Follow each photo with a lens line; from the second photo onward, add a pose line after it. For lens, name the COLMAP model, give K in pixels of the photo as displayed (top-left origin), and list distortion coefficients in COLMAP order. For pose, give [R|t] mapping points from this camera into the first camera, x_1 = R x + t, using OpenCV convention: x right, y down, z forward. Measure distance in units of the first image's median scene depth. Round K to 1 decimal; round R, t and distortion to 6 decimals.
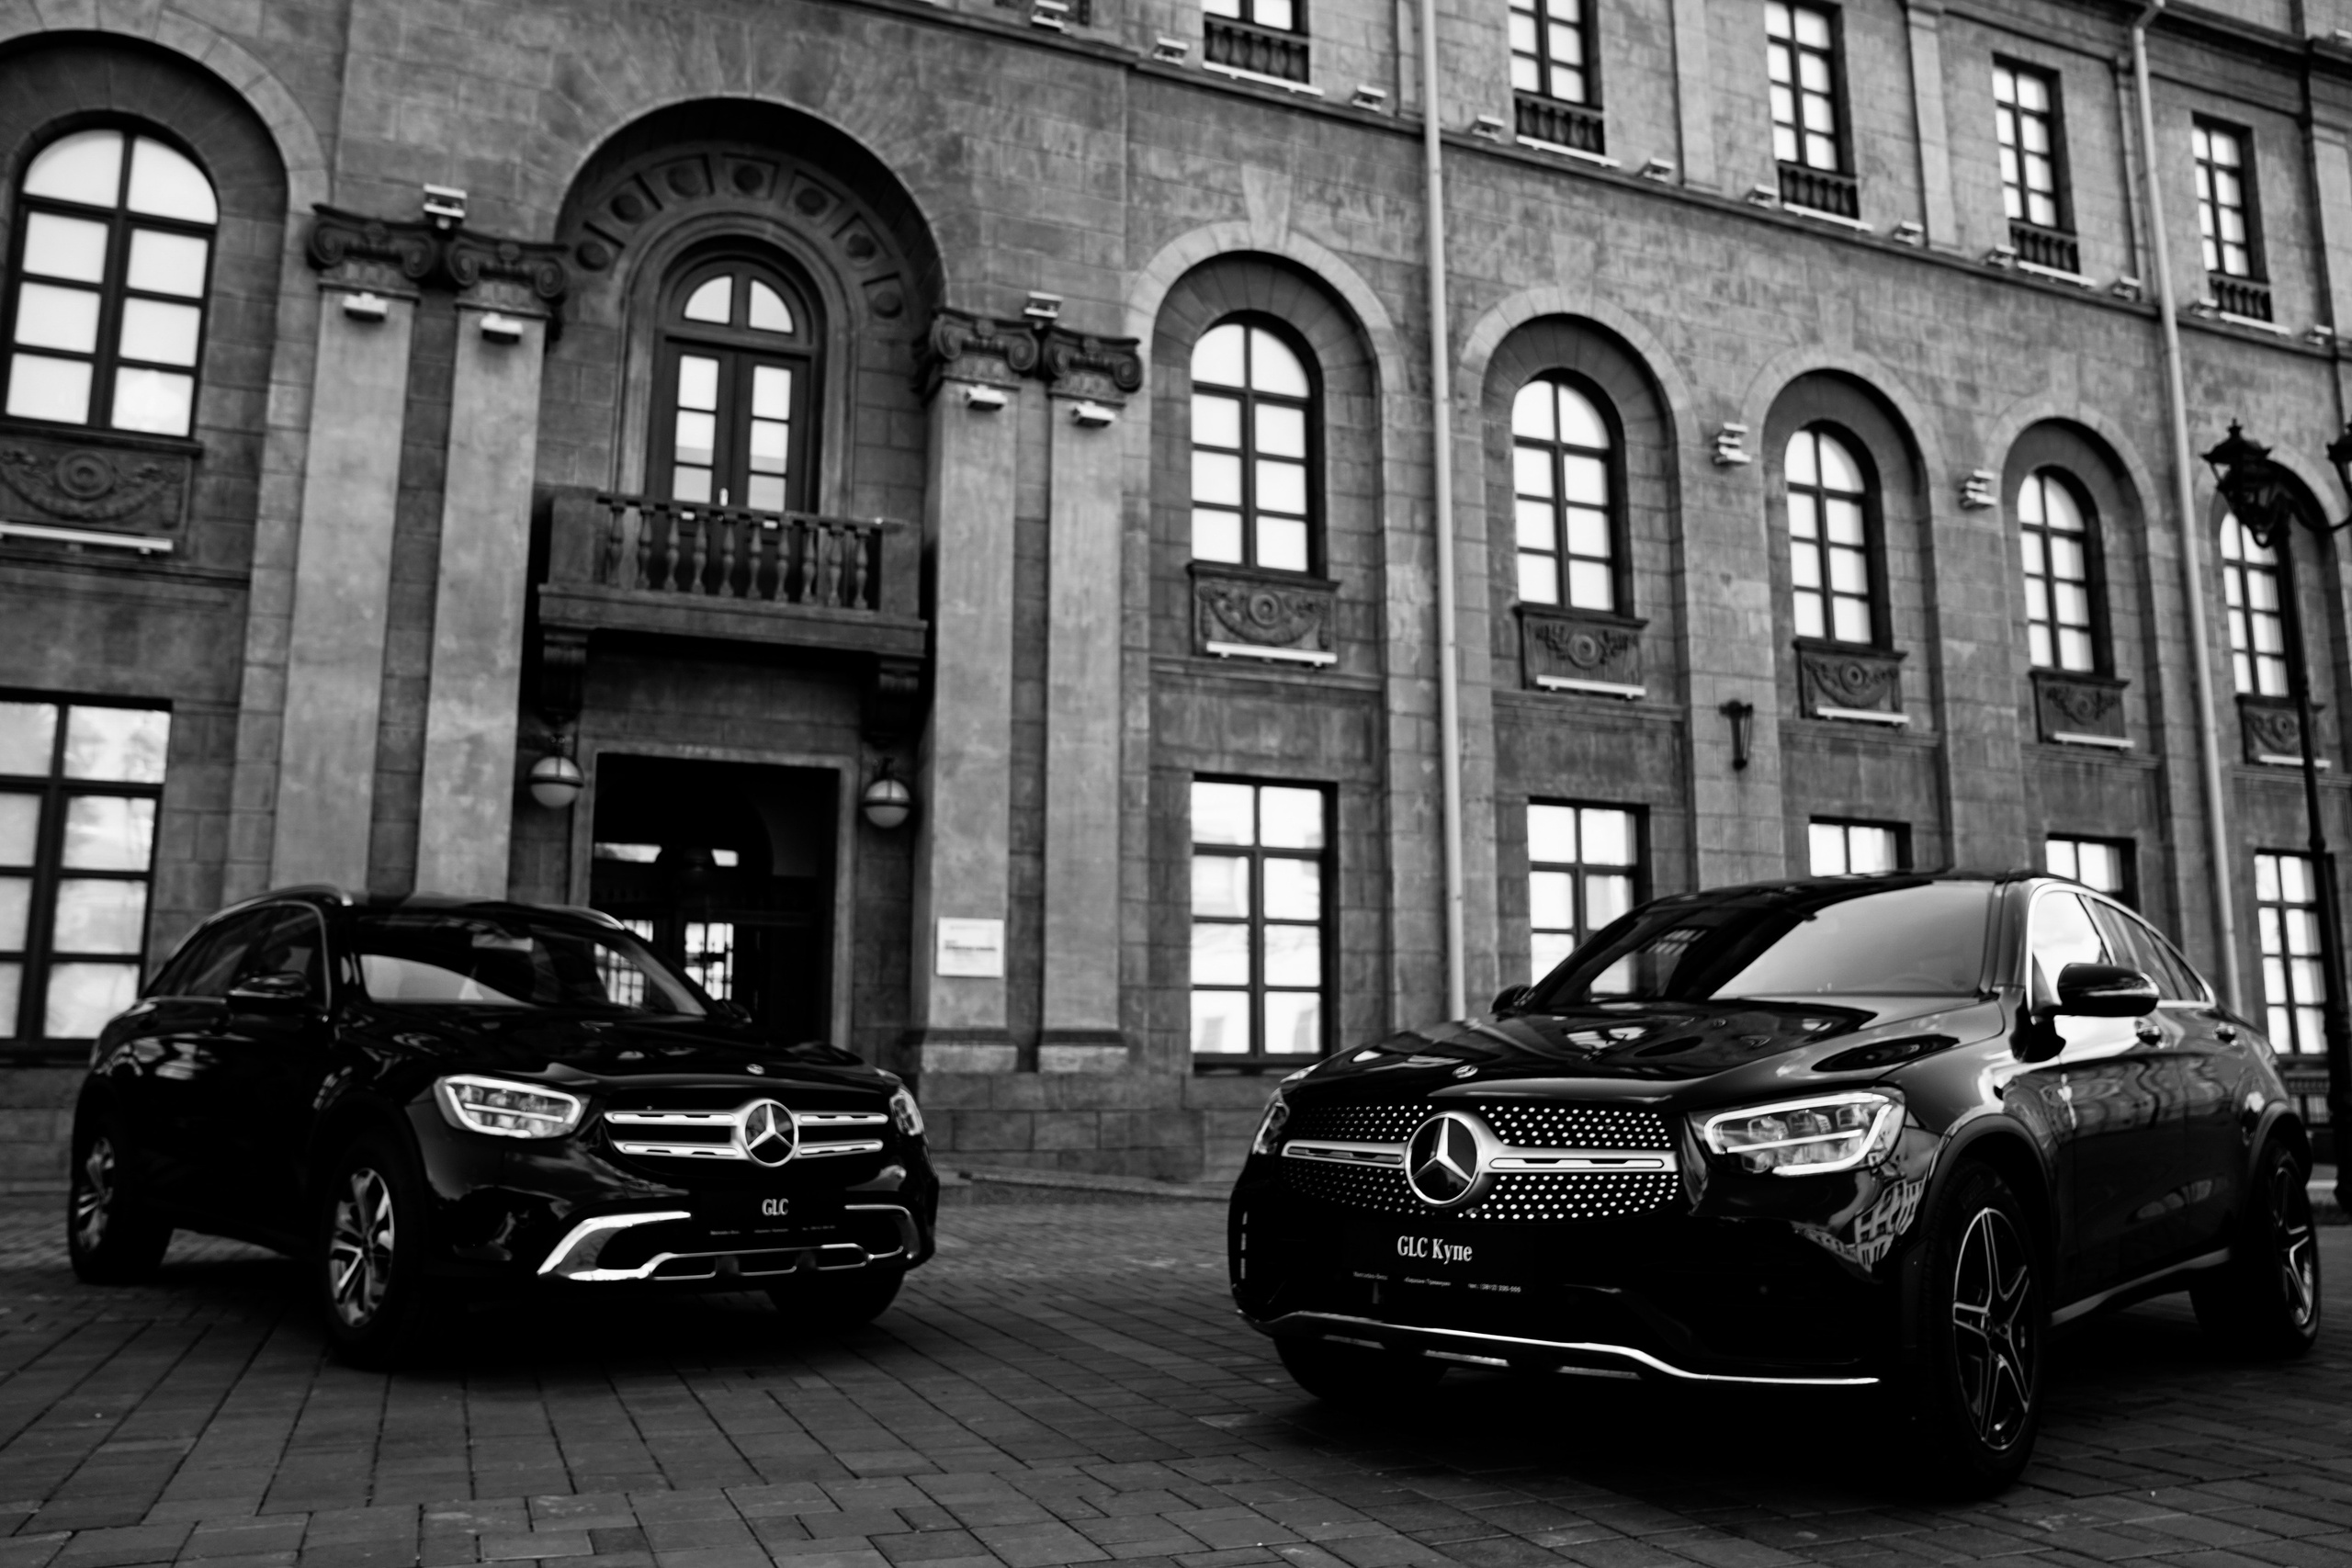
lens RADIAL K [[1773.3, 0, 1181.4], [0, 1773.3, 789.3], [0, 0, 1]] dist [-0.038736, -0.000733]
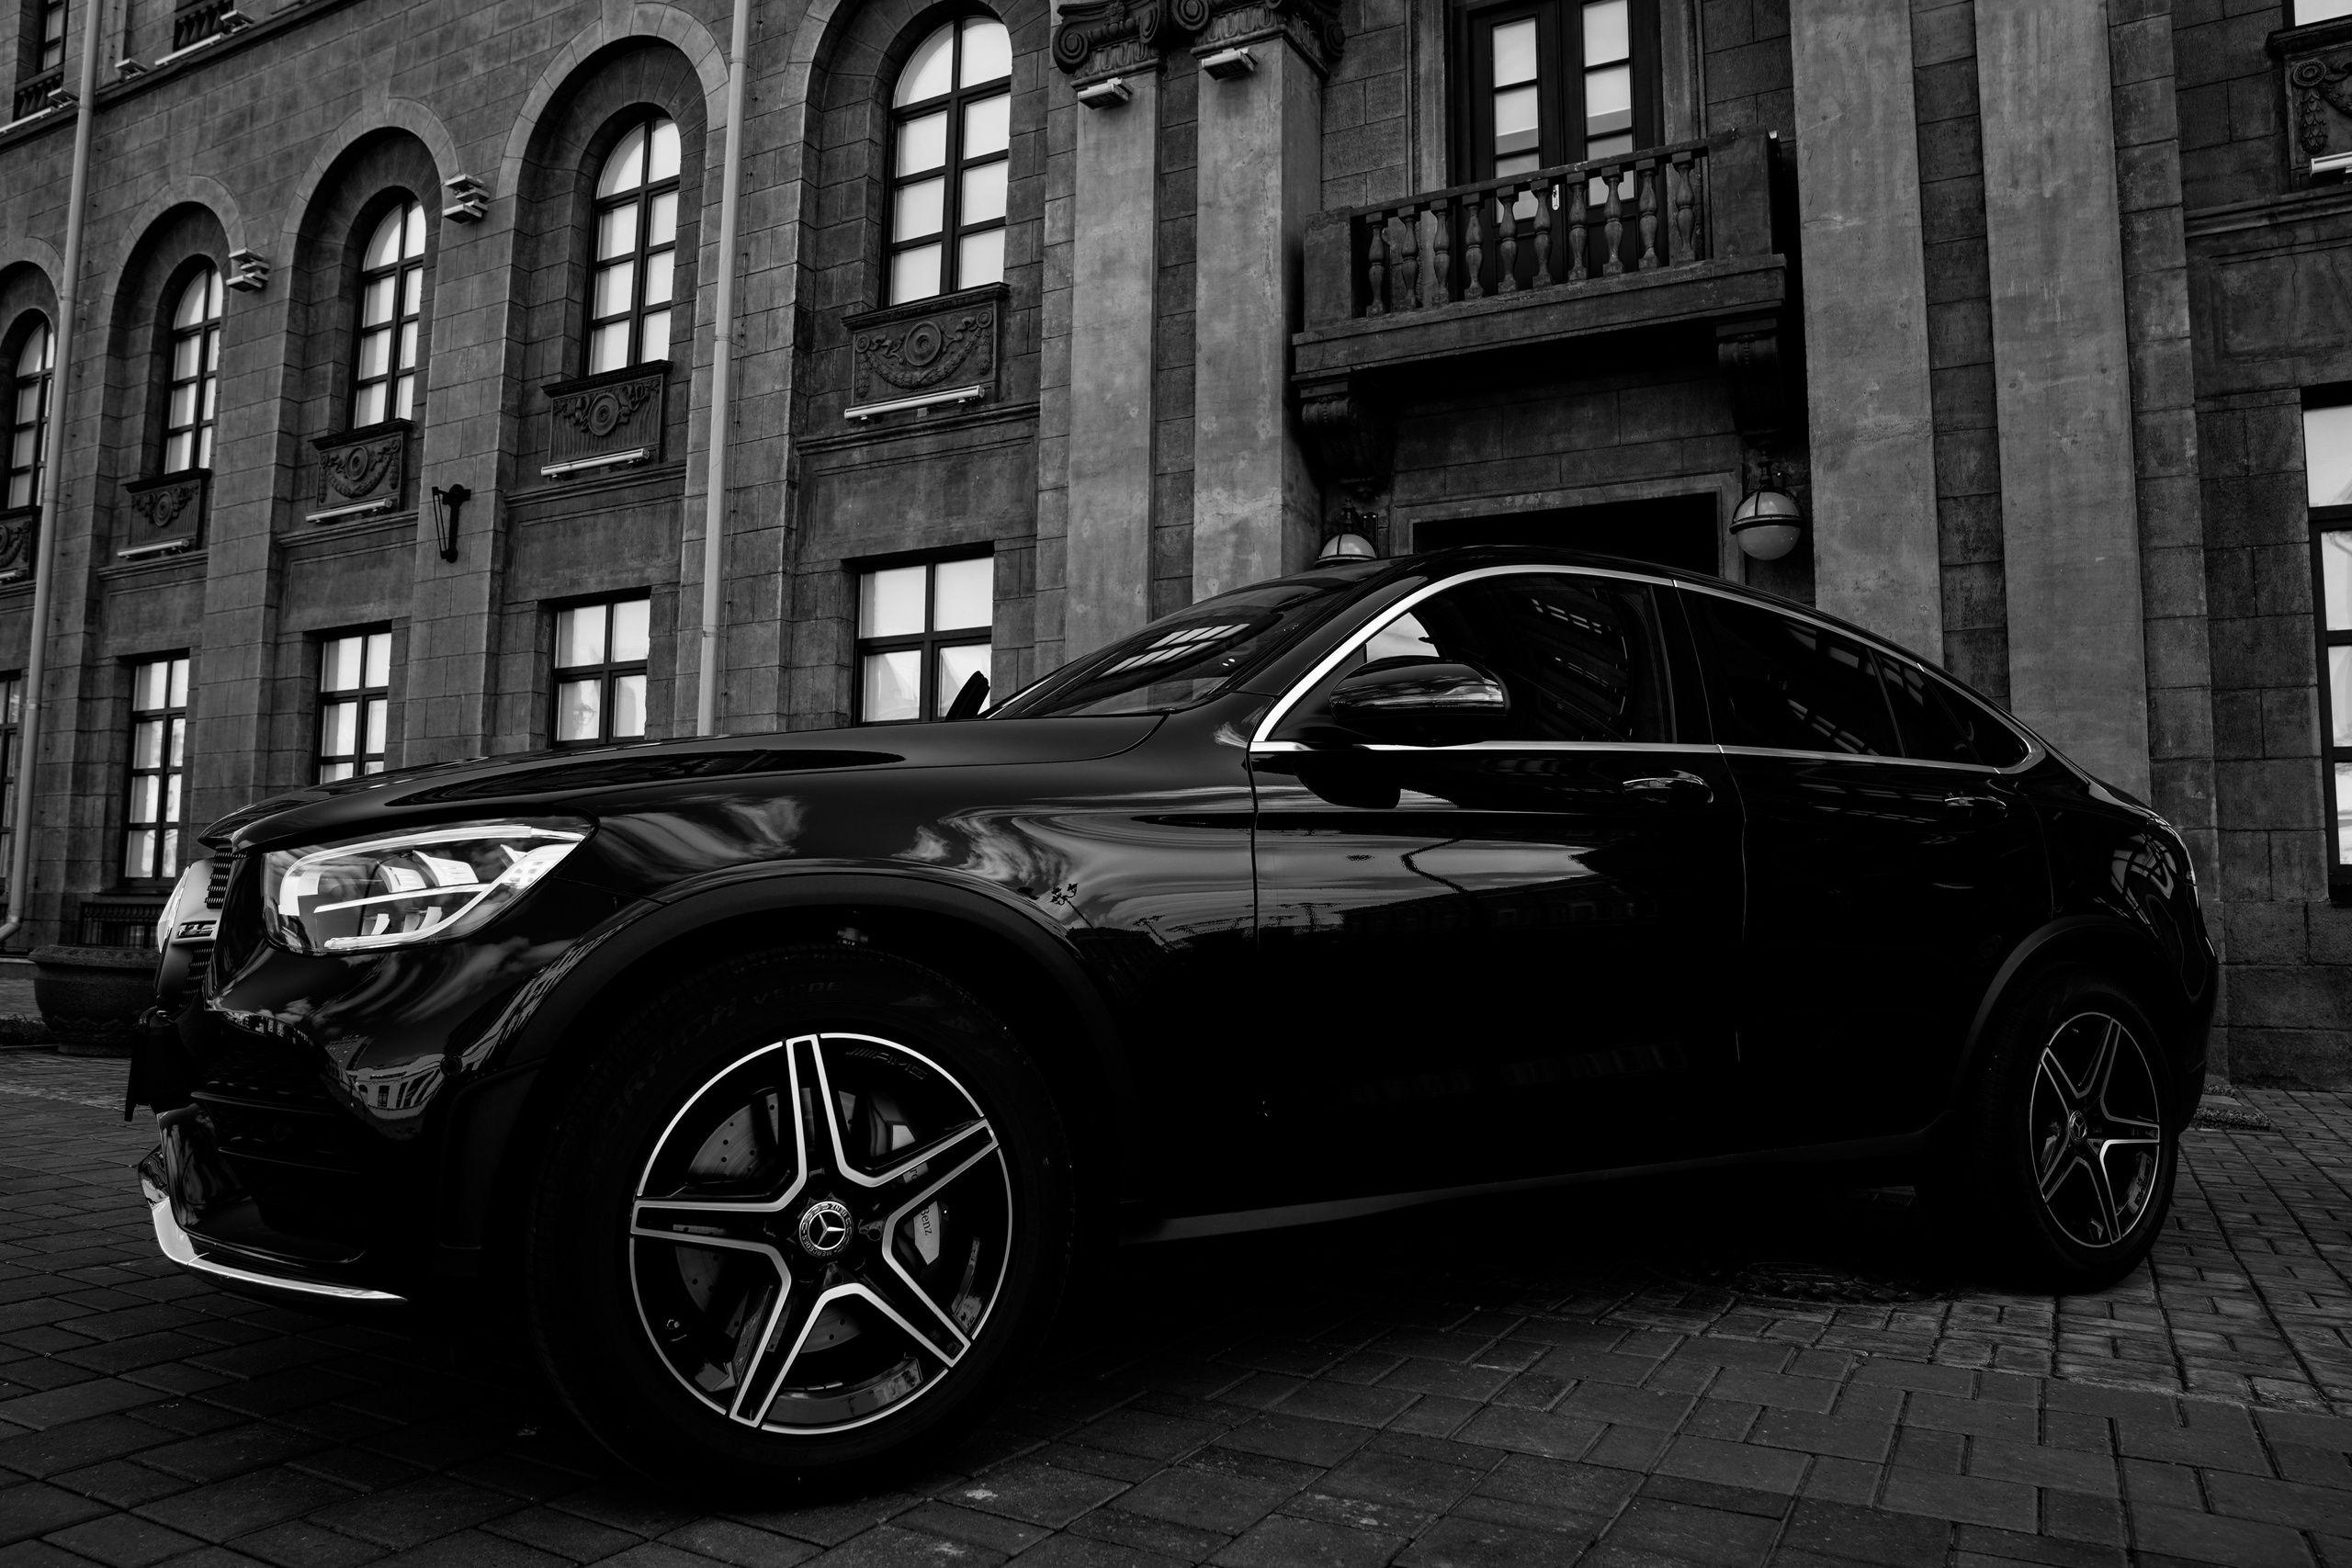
lens RADIAL K [[1653.7, 0, 1163.4], [0, 1653.7, 769.0], [0, 0, 1]] dist [-0.098956, 0.046366]
pose [[0.632433, -0.070781, -0.771375, 0.189948], [0.115348, 0.993319, 0.003426, 0.080483], [0.765979, -0.091143, 0.636372, 0.427020]]
